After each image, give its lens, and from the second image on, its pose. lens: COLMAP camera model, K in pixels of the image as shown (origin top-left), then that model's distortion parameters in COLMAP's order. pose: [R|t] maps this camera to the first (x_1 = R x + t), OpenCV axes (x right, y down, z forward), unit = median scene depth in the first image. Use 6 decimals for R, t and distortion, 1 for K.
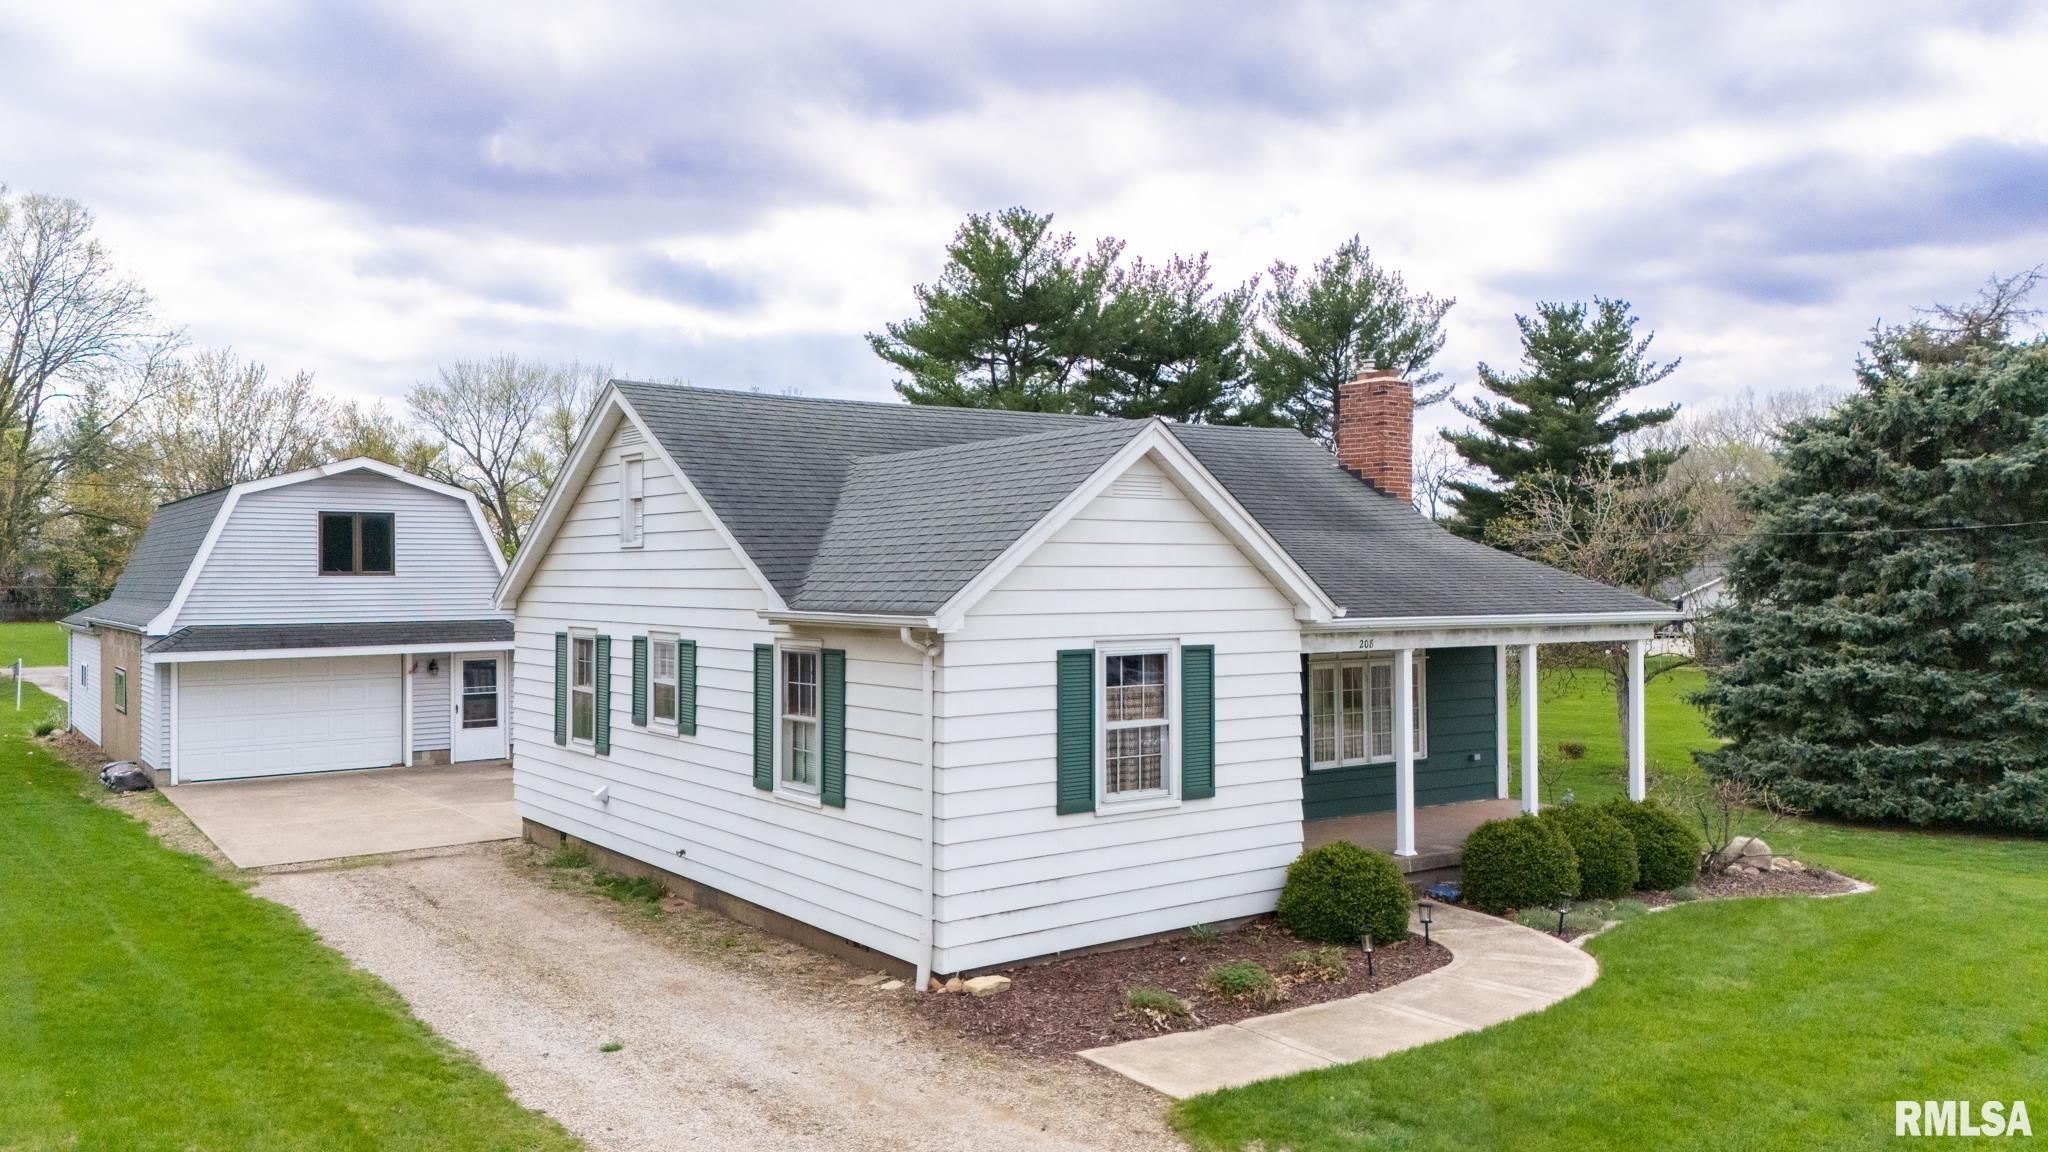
lens RADIAL K [[1509.2, 0, 1025.1], [0, 1509.2, 559.1], [0, 0, 1]] dist [0.119889, -0.154354]
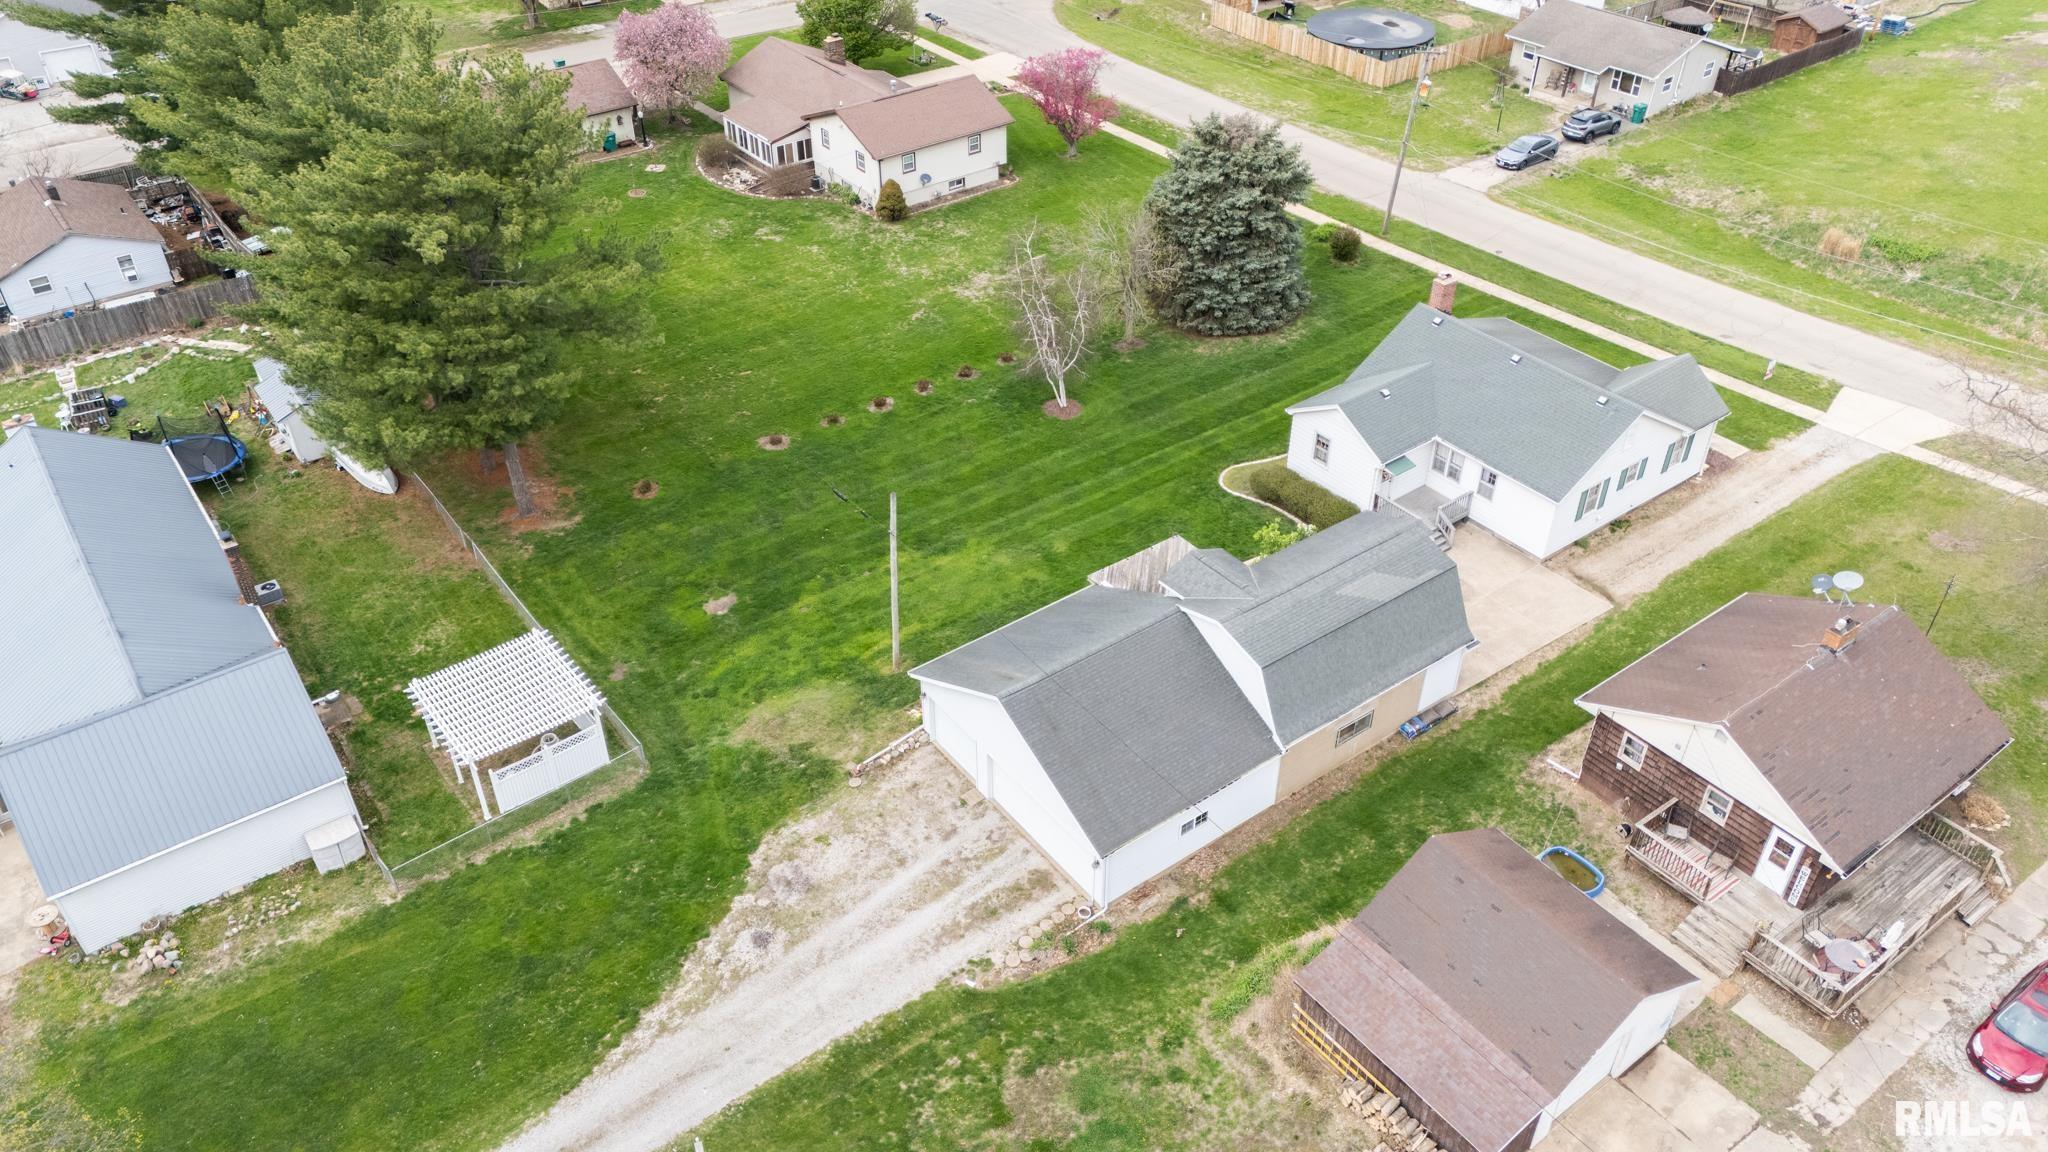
lens RADIAL K [[1509.2, 0, 1025.1], [0, 1509.2, 559.1], [0, 0, 1]] dist [0.119889, -0.154354]
pose [[-0.005785, -0.592853, 0.805290, -3.993579], [-0.007202, 0.805307, 0.592814, -2.320152], [-0.999957, -0.002370, -0.008928, 3.000701]]
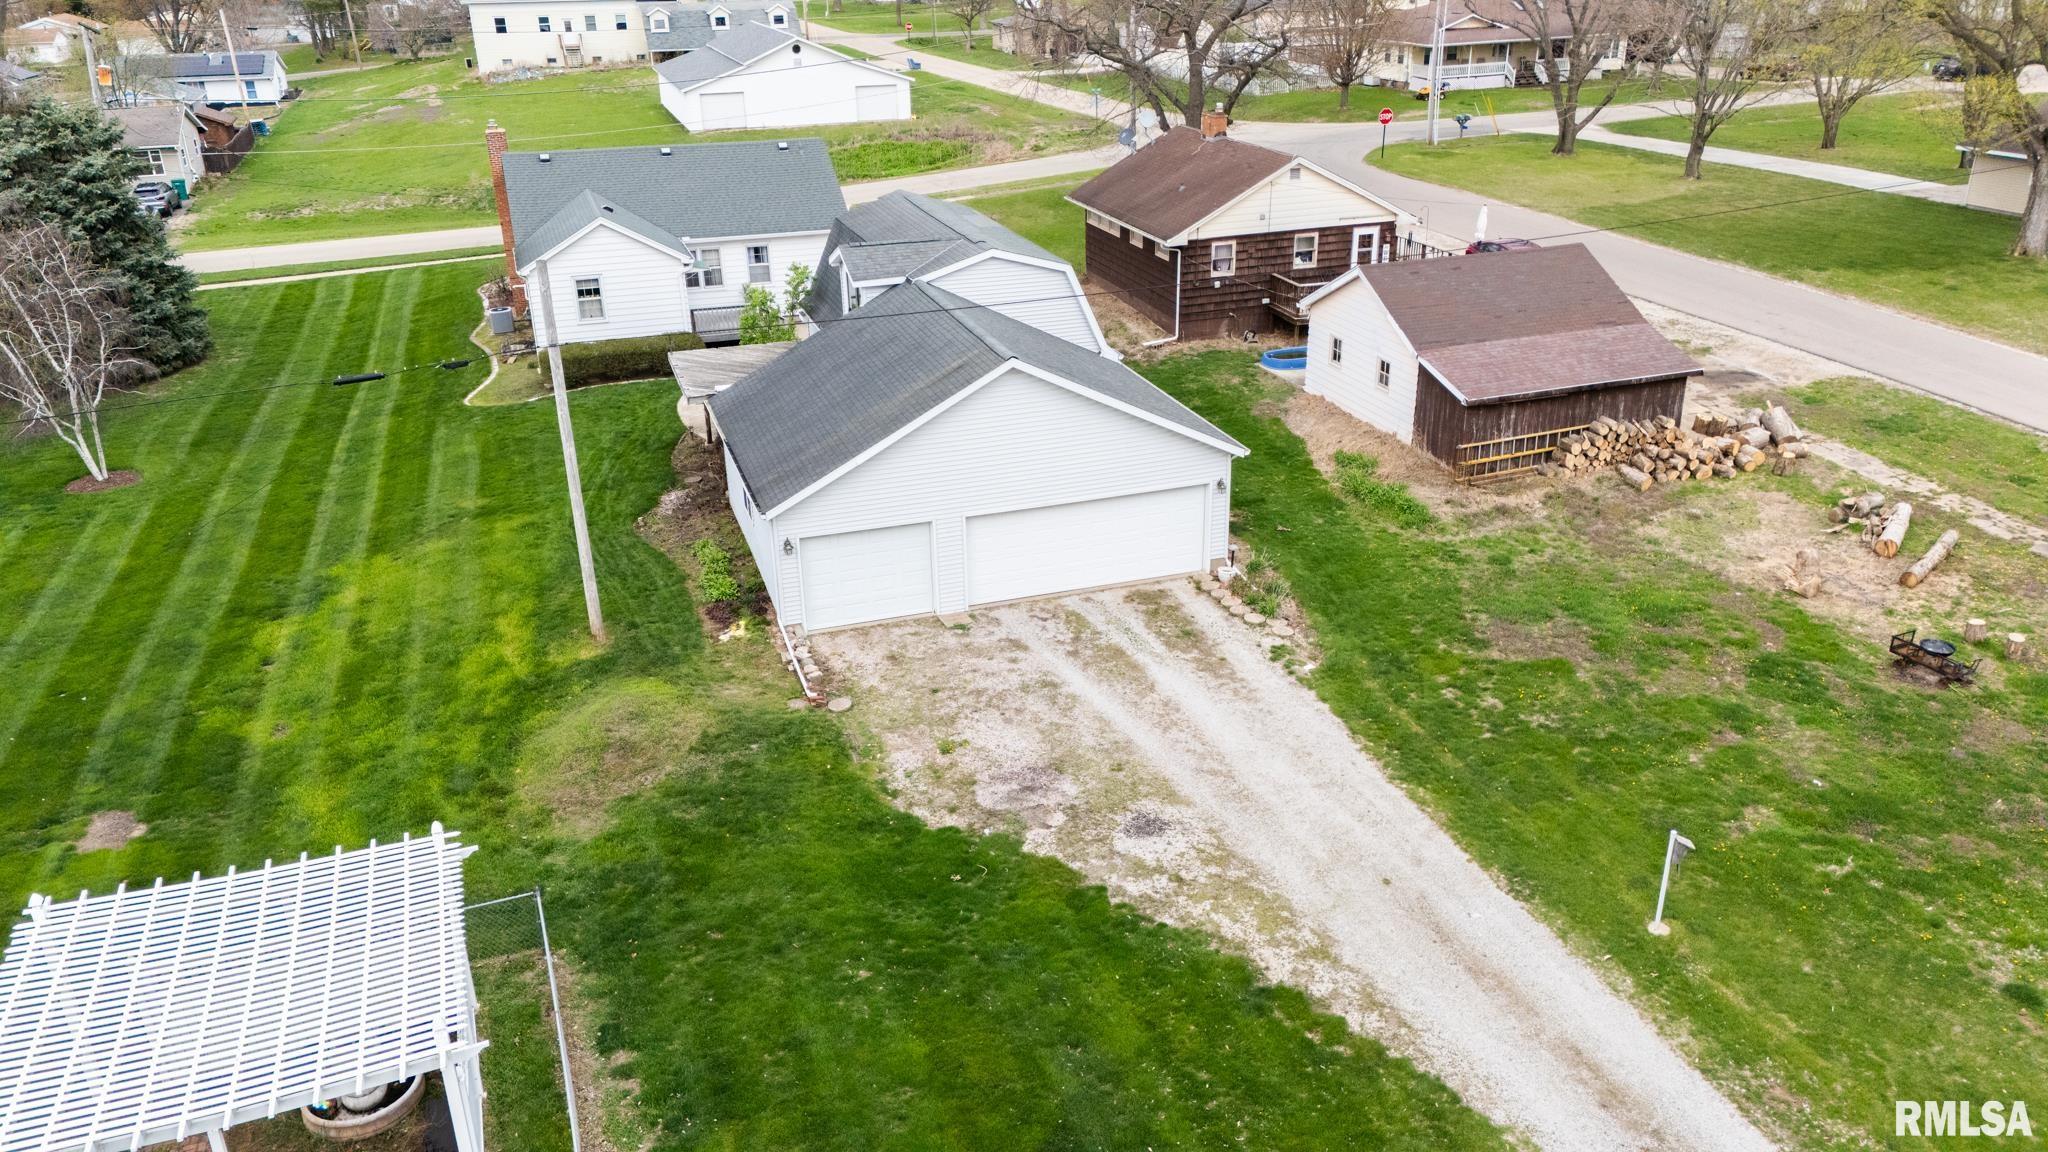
lens RADIAL K [[1495.0, 0, 1024.0], [0, 1495.0, 576.0], [0, 0, 1]] dist [0.161301, -0.223166]
pose [[-0.951067, -0.102599, 0.291452, -2.134593], [0.018662, 0.922464, 0.385631, -0.614222], [-0.308420, 0.372200, -0.875411, 5.041479]]
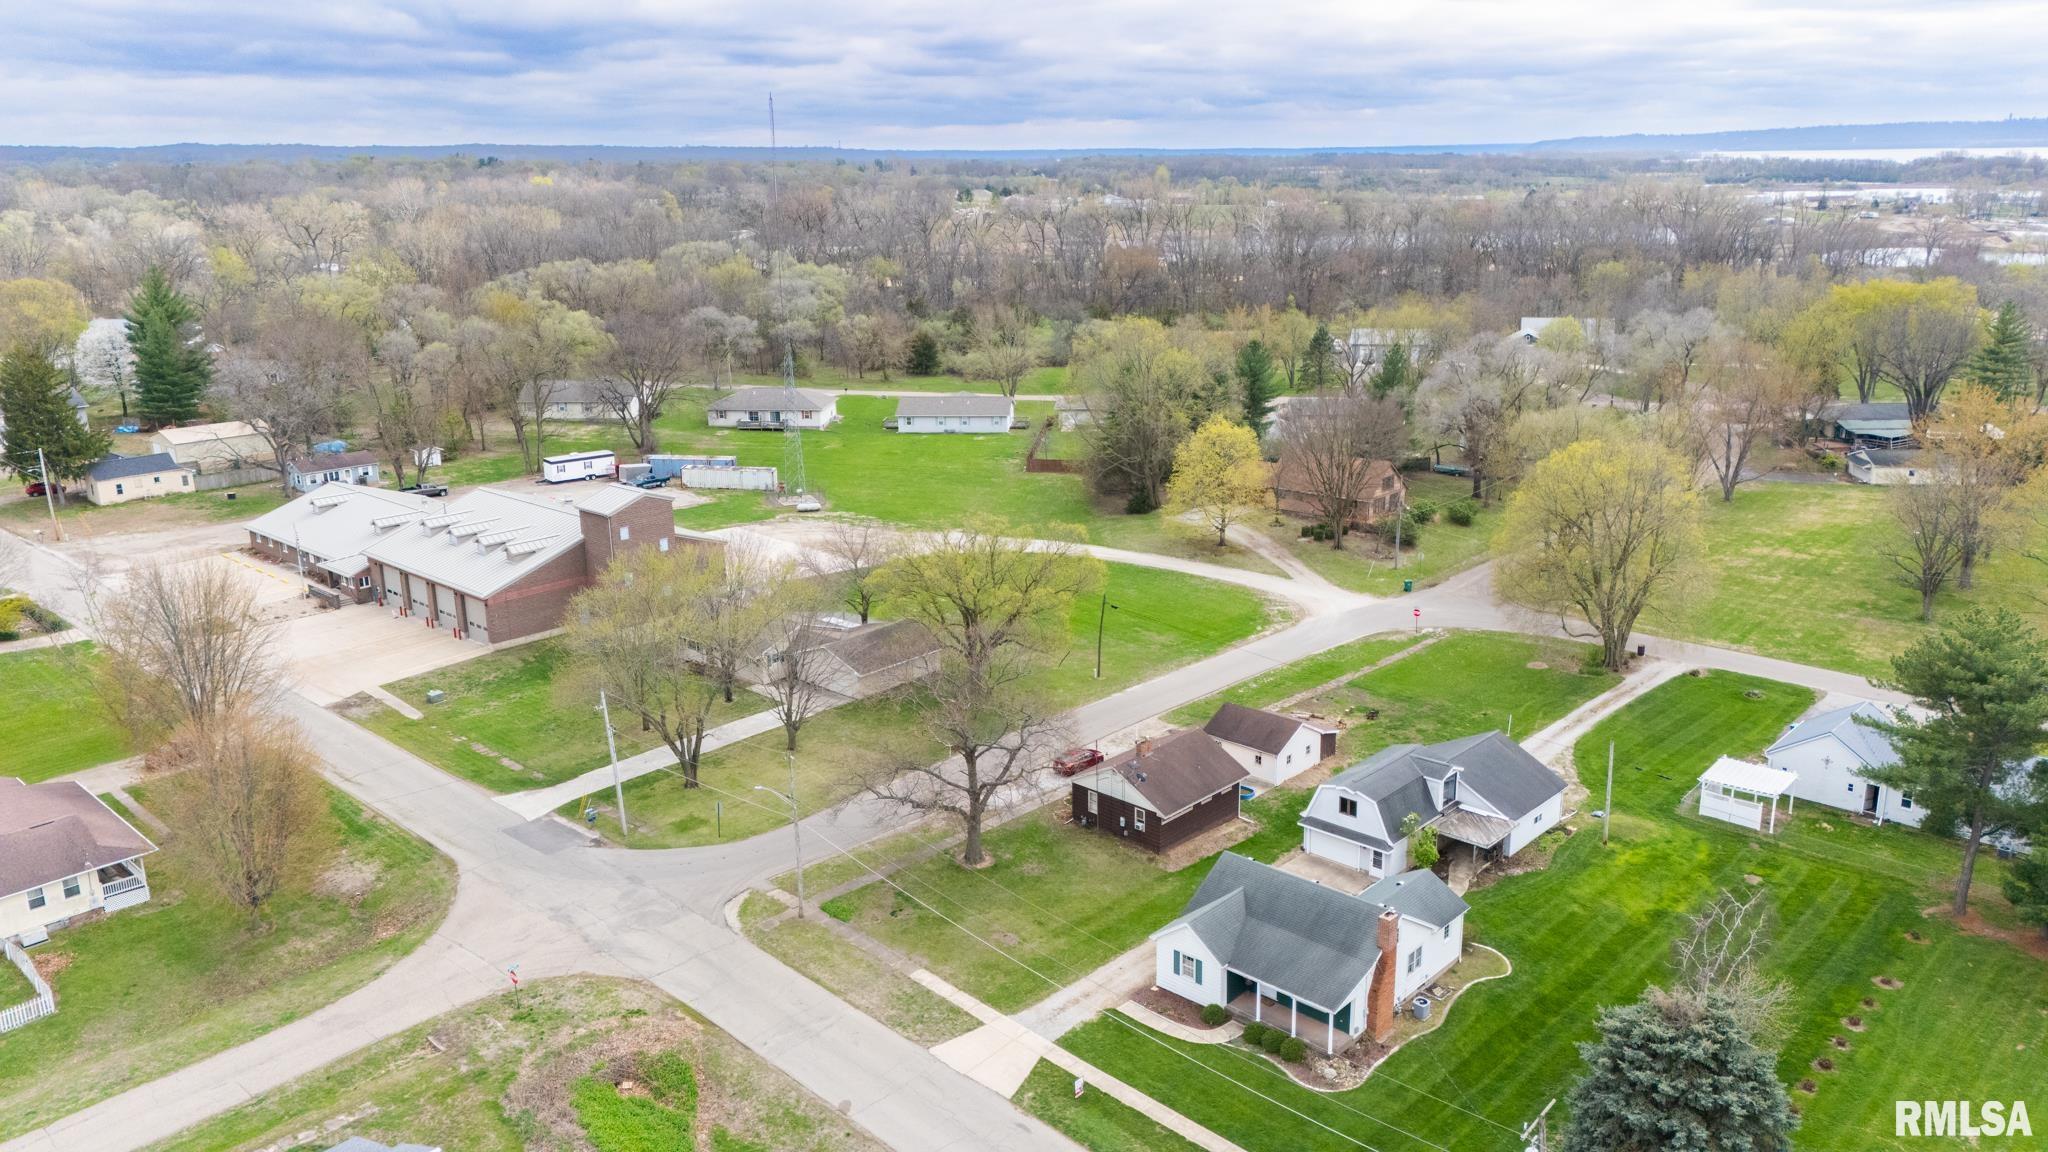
lens RADIAL K [[1485.1, 0, 1063.8], [0, 1485.1, 582.4], [0, 0, 1]] dist [0.083782, -0.073919]
pose [[0.205147, 0.266758, -0.941677, 4.938599], [0.018183, 0.960935, 0.276175, -2.878277], [0.978562, -0.073779, 0.192283, -0.476051]]
